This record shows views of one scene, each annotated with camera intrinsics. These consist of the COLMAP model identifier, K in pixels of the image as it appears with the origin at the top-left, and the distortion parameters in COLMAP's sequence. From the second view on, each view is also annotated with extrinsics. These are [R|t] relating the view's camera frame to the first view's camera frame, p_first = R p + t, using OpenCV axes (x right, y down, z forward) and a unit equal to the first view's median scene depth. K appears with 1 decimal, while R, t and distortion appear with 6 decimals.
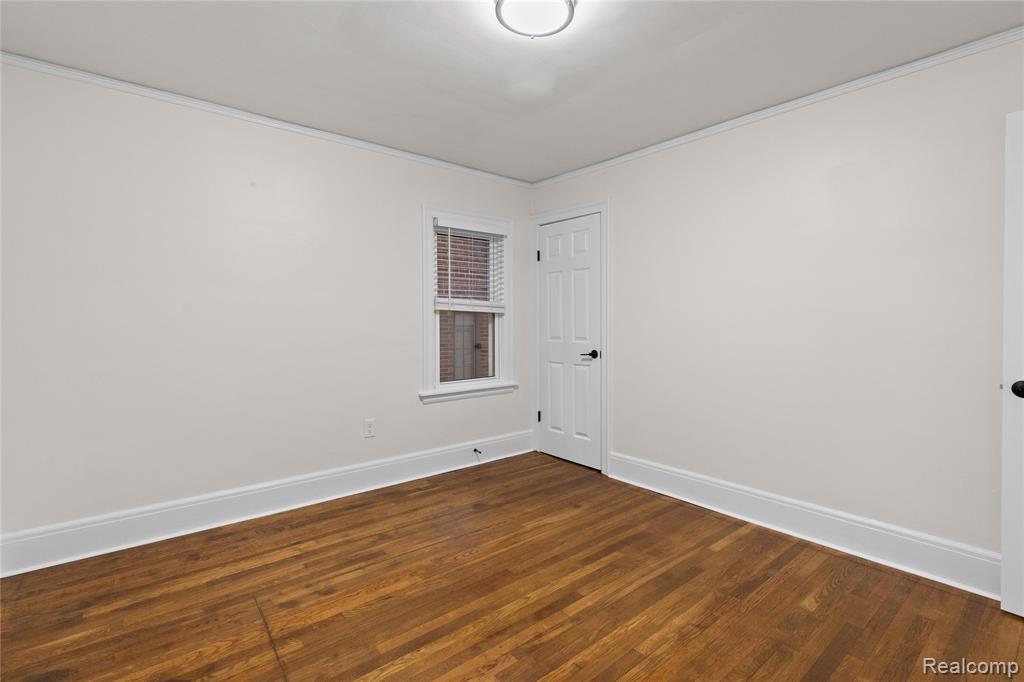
lens RADIAL K [[479.4, 0, 513.2], [0, 479.4, 322.8], [0, 0, 1]] dist [0.004355, 0.000442]
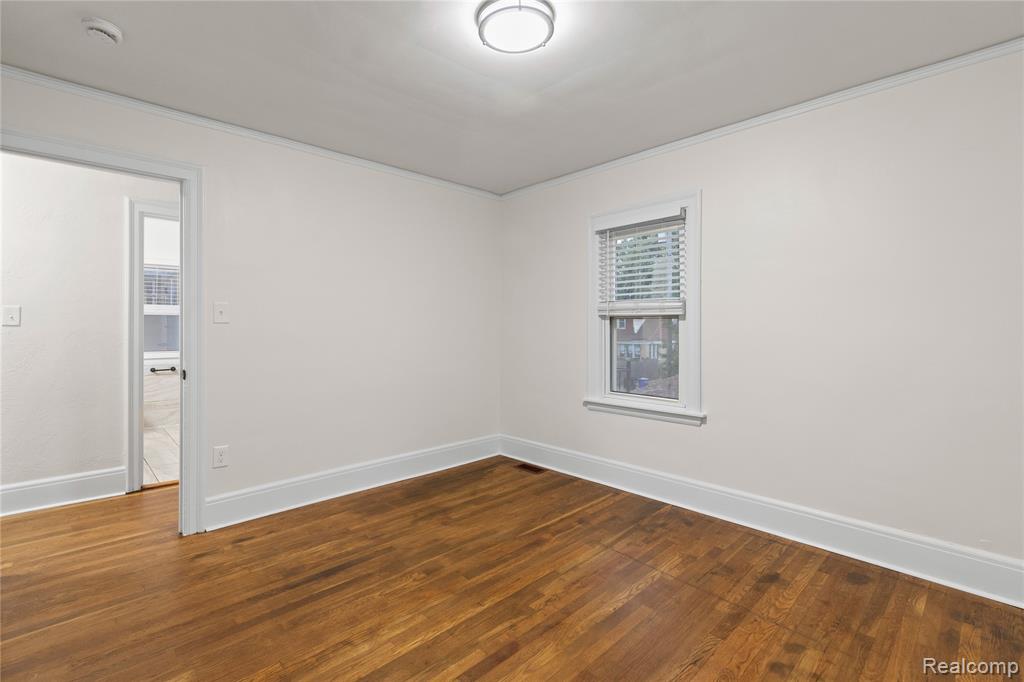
lens RADIAL K [[469.9, 0, 518.2], [0, 469.9, 320.1], [0, 0, 1]] dist [0.004413, 0.000297]
pose [[-0.996578, -0.001667, -0.082642, 0.094721], [-0.001726, 0.999998, 0.000640, -0.015147], [0.082641, 0.000780, -0.996579, 1.518143]]
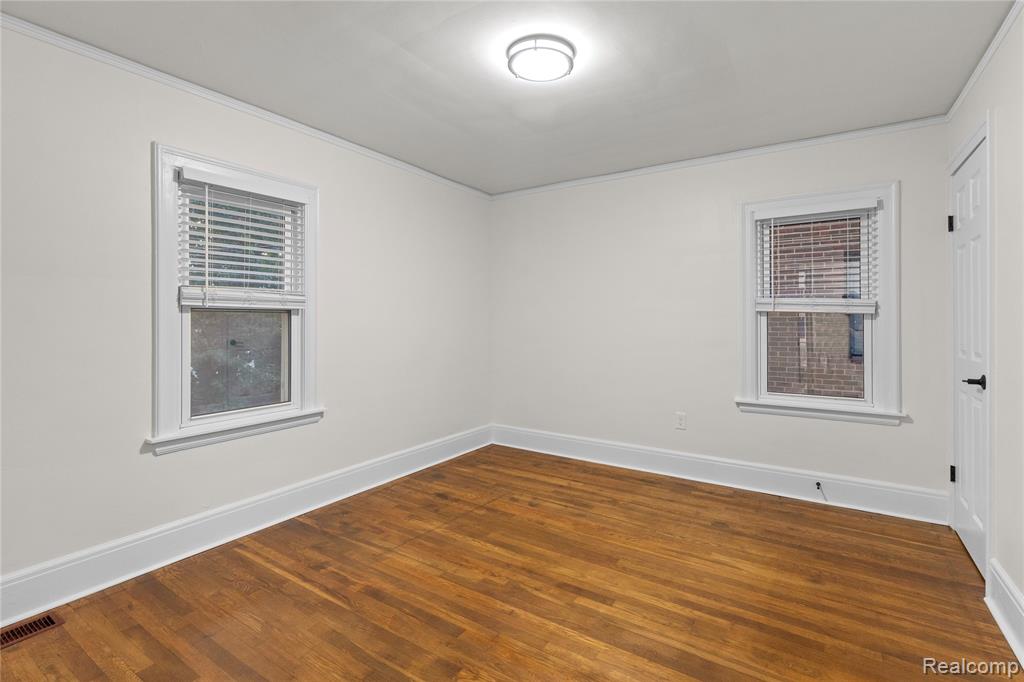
lens RADIAL K [[469.9, 0, 518.2], [0, 469.9, 320.1], [0, 0, 1]] dist [0.004413, 0.000297]
pose [[0.295568, -0.000746, -0.955321, 0.856292], [-0.009759, 0.999945, -0.003801, -0.003650], [0.955272, 0.010446, 0.295545, 0.454133]]
